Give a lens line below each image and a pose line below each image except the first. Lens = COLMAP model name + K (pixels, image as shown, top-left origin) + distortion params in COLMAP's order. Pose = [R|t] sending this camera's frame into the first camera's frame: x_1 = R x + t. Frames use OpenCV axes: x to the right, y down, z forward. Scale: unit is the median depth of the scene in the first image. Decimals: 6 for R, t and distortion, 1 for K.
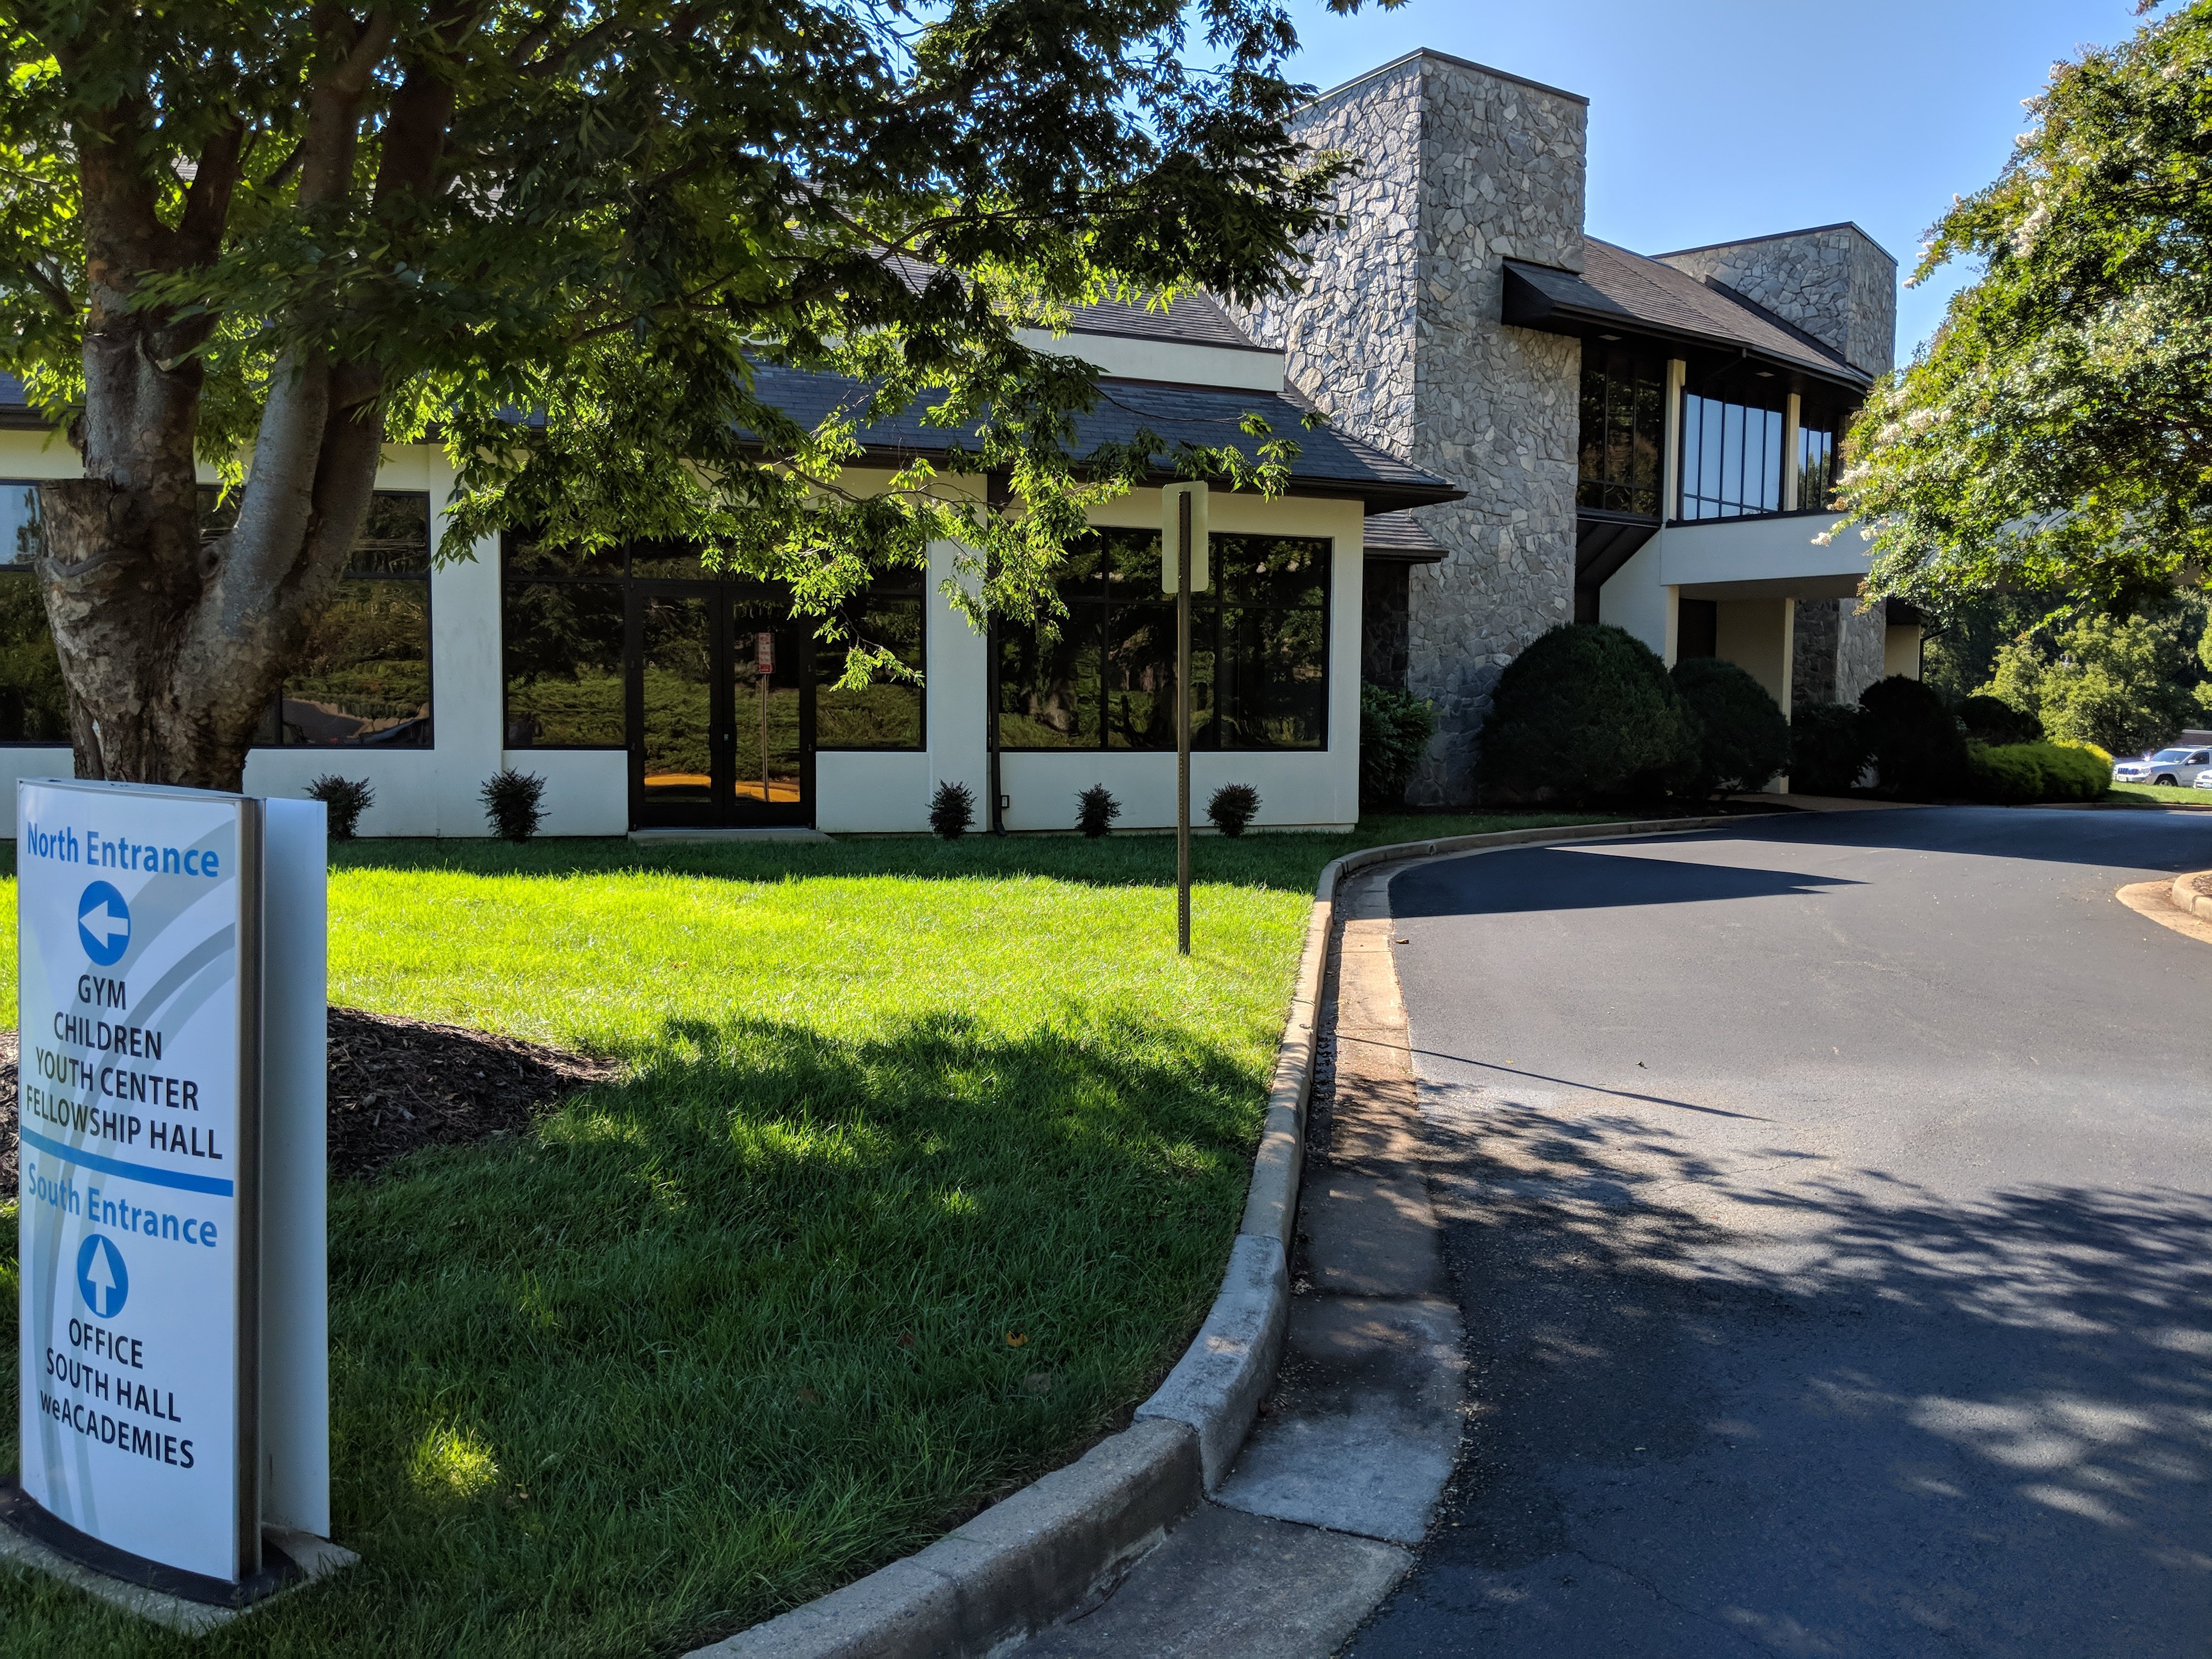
lens RADIAL K [[1710.4, 0, 1107.8], [0, 1710.4, 870.0], [0, 0, 1]] dist [-0.033796, -0.010914]
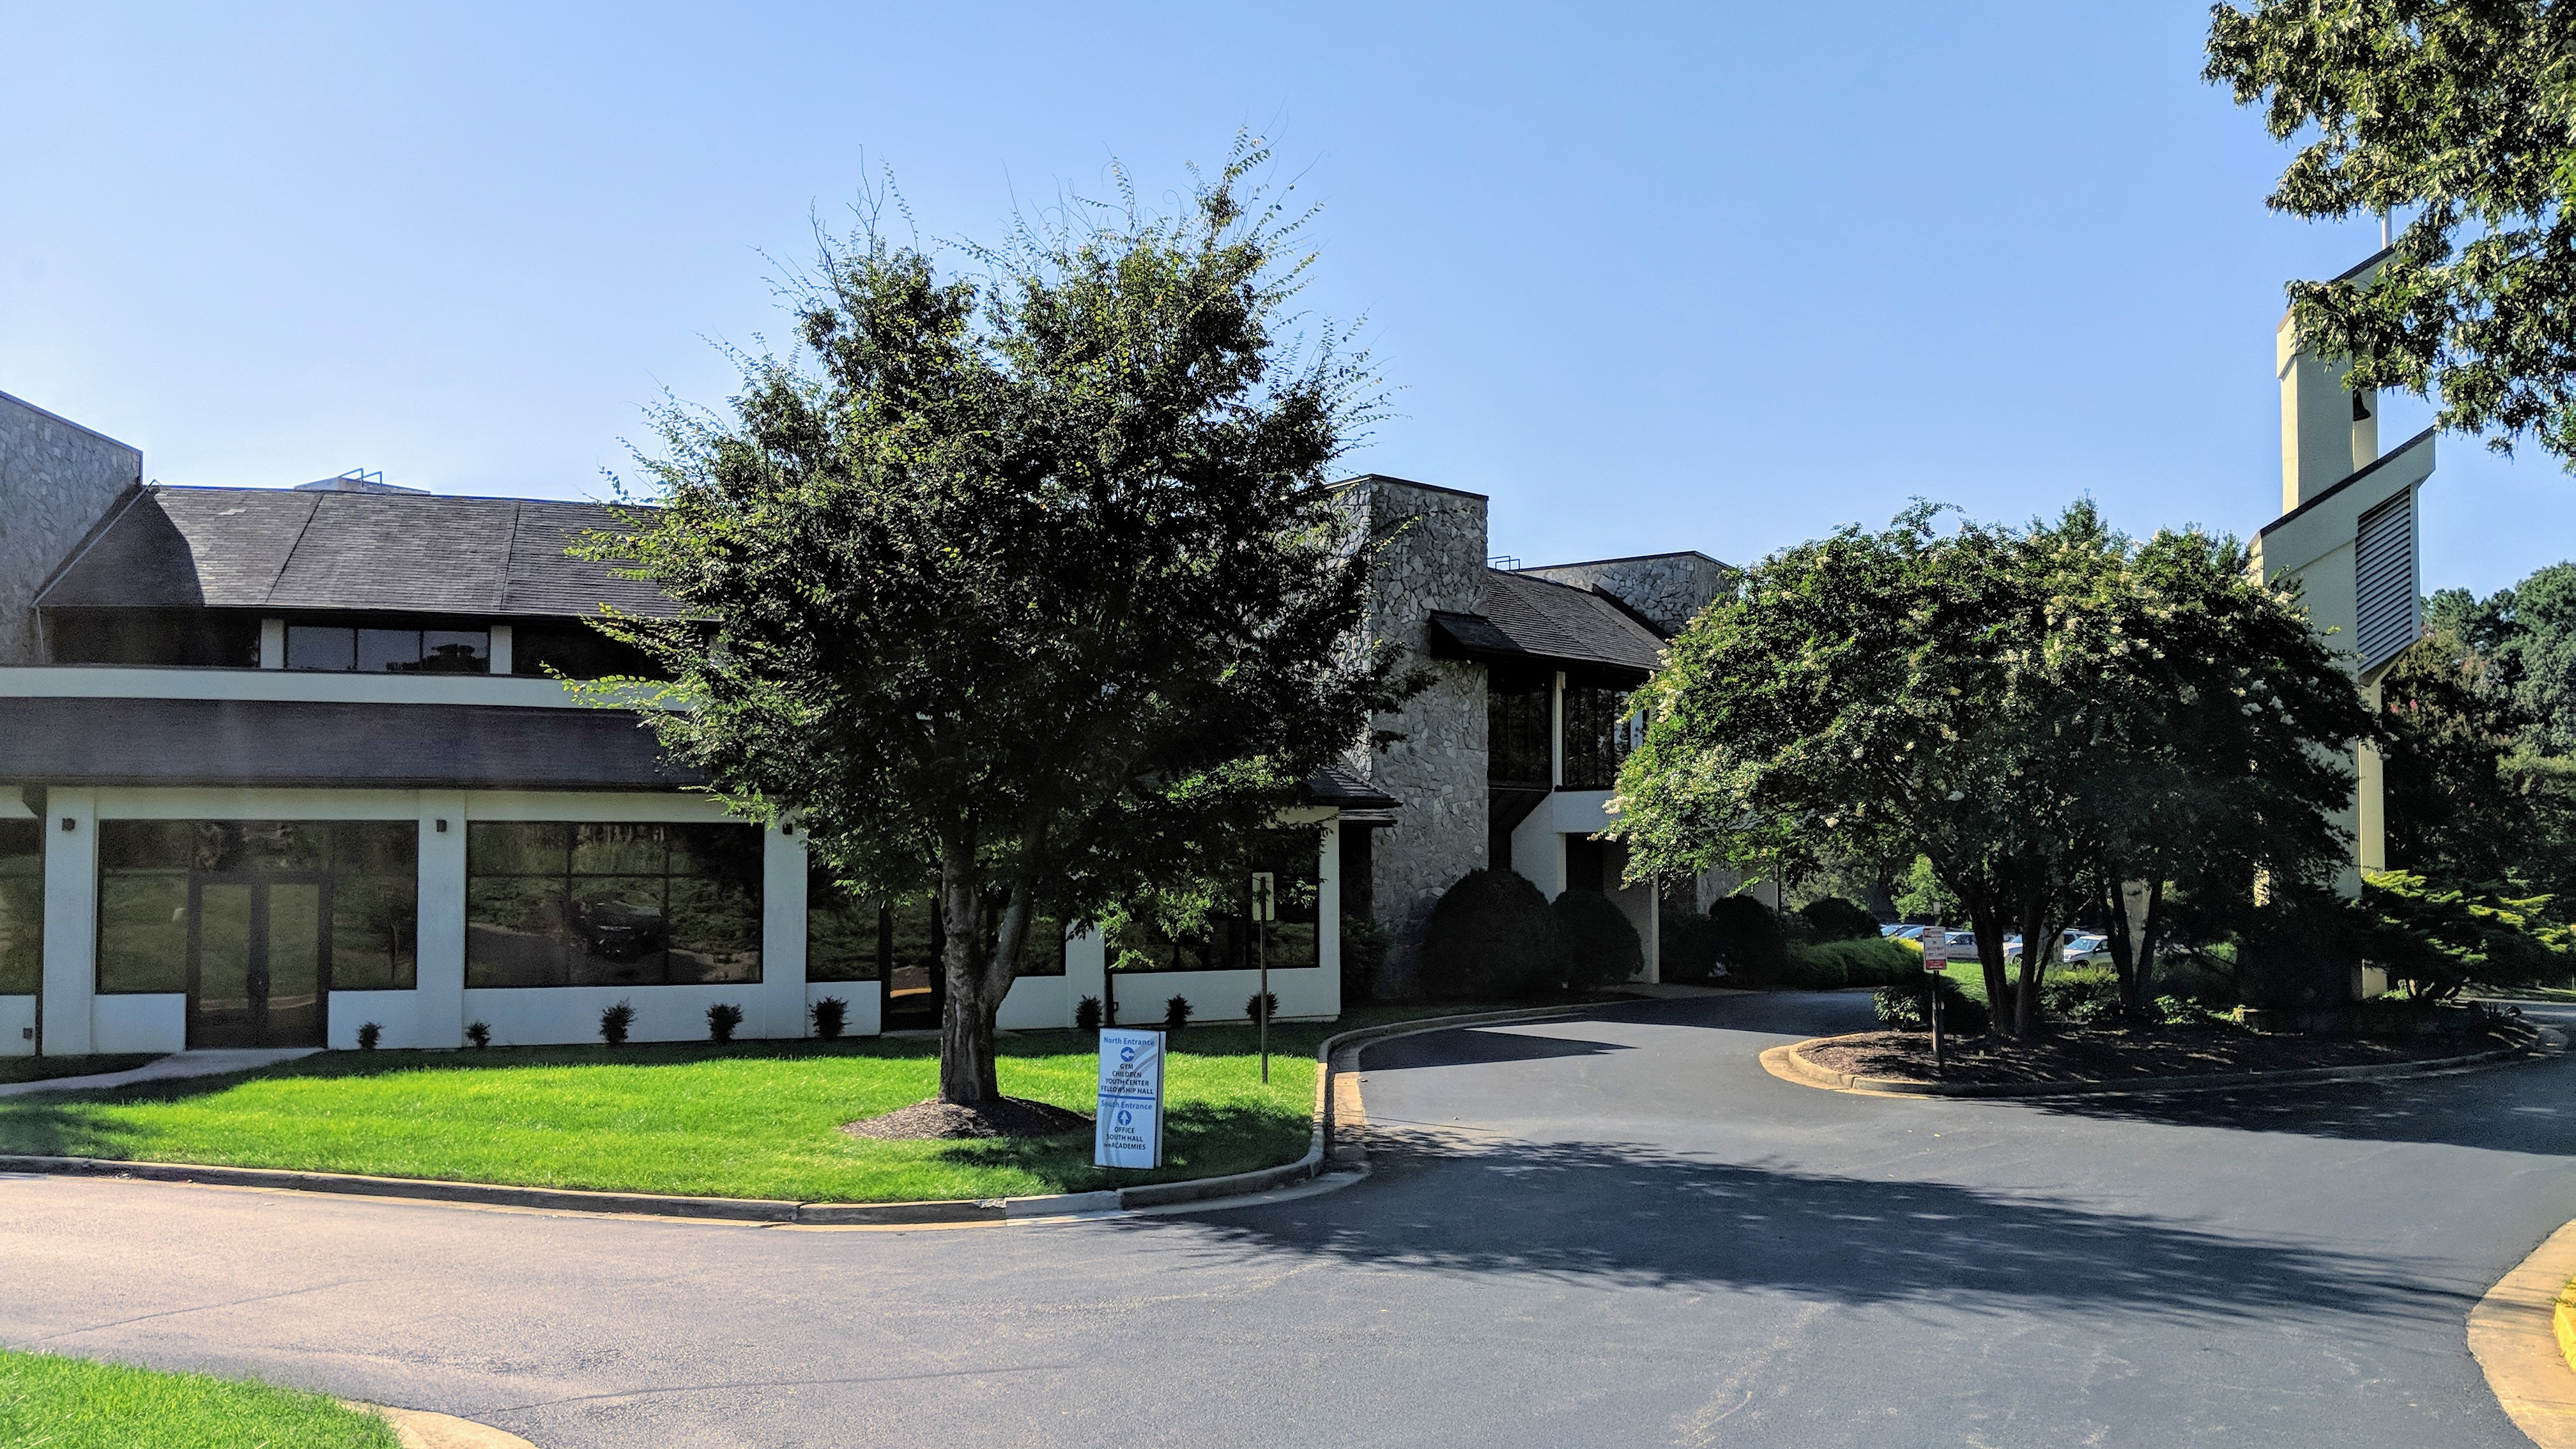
lens RADIAL K [[2083.4, 0, 1288.0], [0, 2083.4, 724.5], [0, 0, 1]] dist [0.151176, -0.291269]
pose [[0.992466, -0.002178, 0.122502, -0.897539], [0.021309, 0.987673, -0.155071, 0.037064], [-0.120654, 0.156513, 0.980279, -6.083737]]
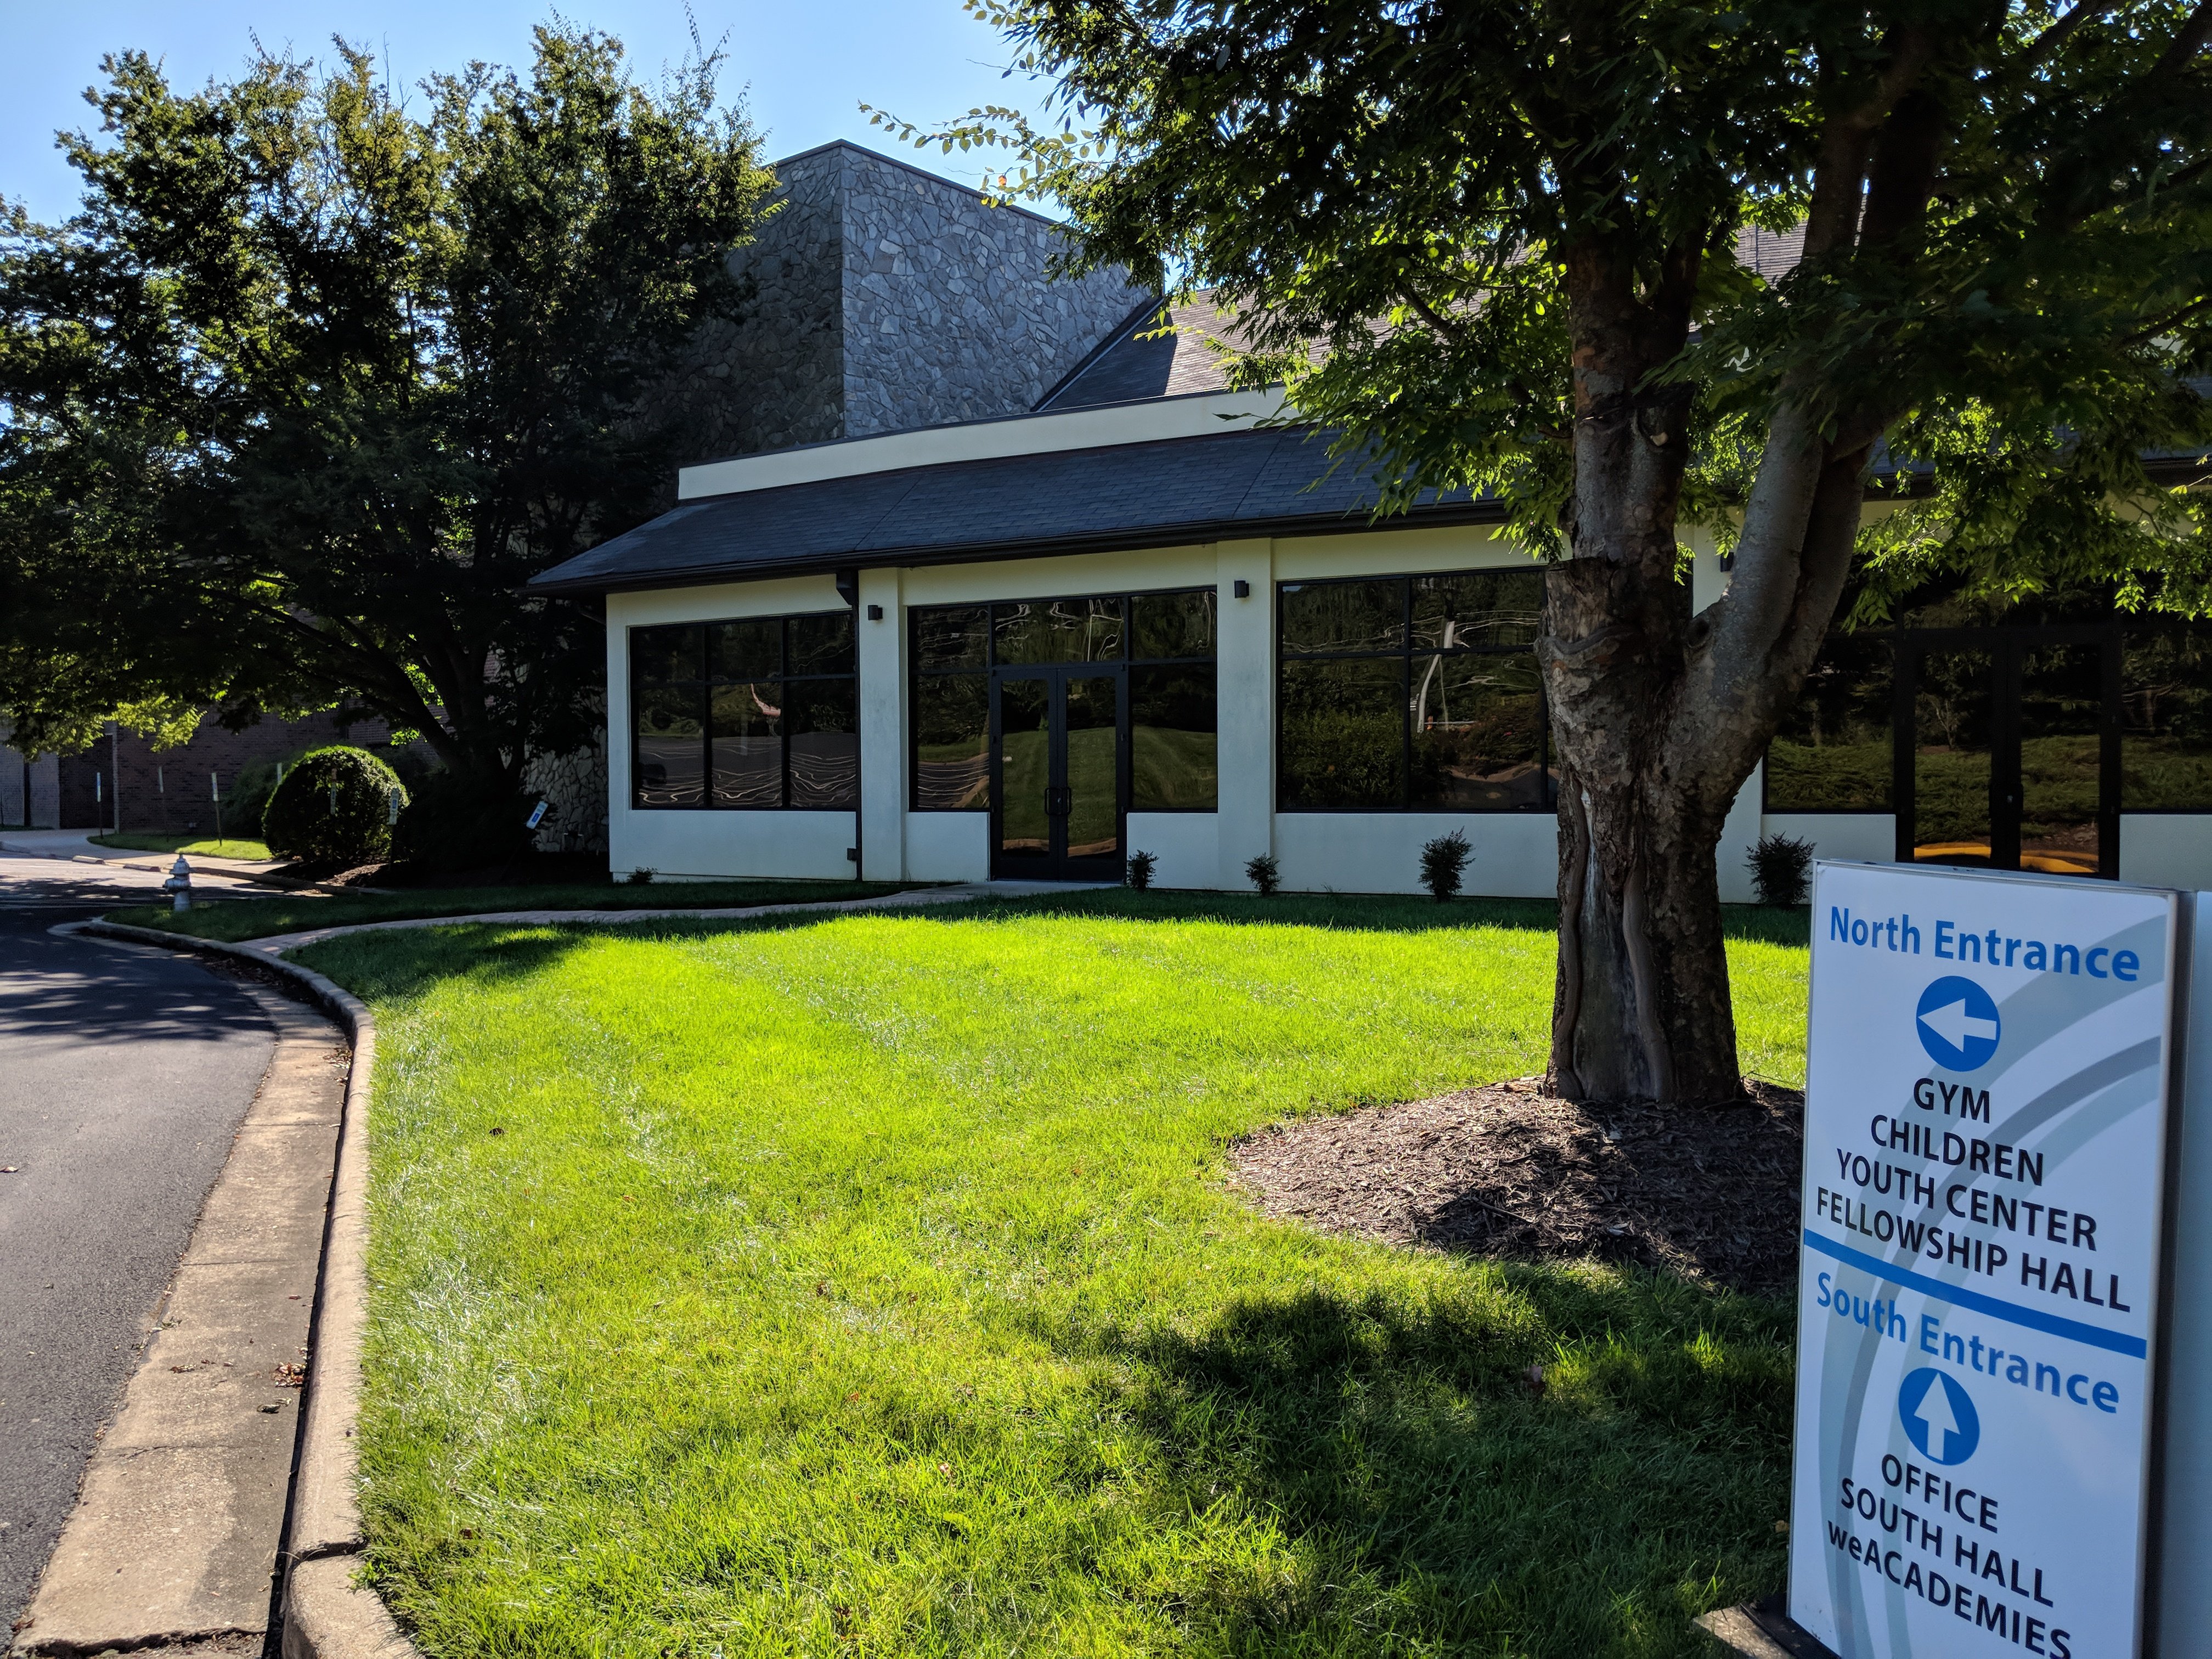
lens RADIAL K [[1710.4, 0, 1107.8], [0, 1710.4, 870.0], [0, 0, 1]] dist [-0.033796, -0.010914]
pose [[0.791617, 0.014766, -0.610839, -0.396908], [-0.036819, 0.999044, -0.023565, -0.012163], [0.609907, 0.041145, 0.791404, 0.005114]]
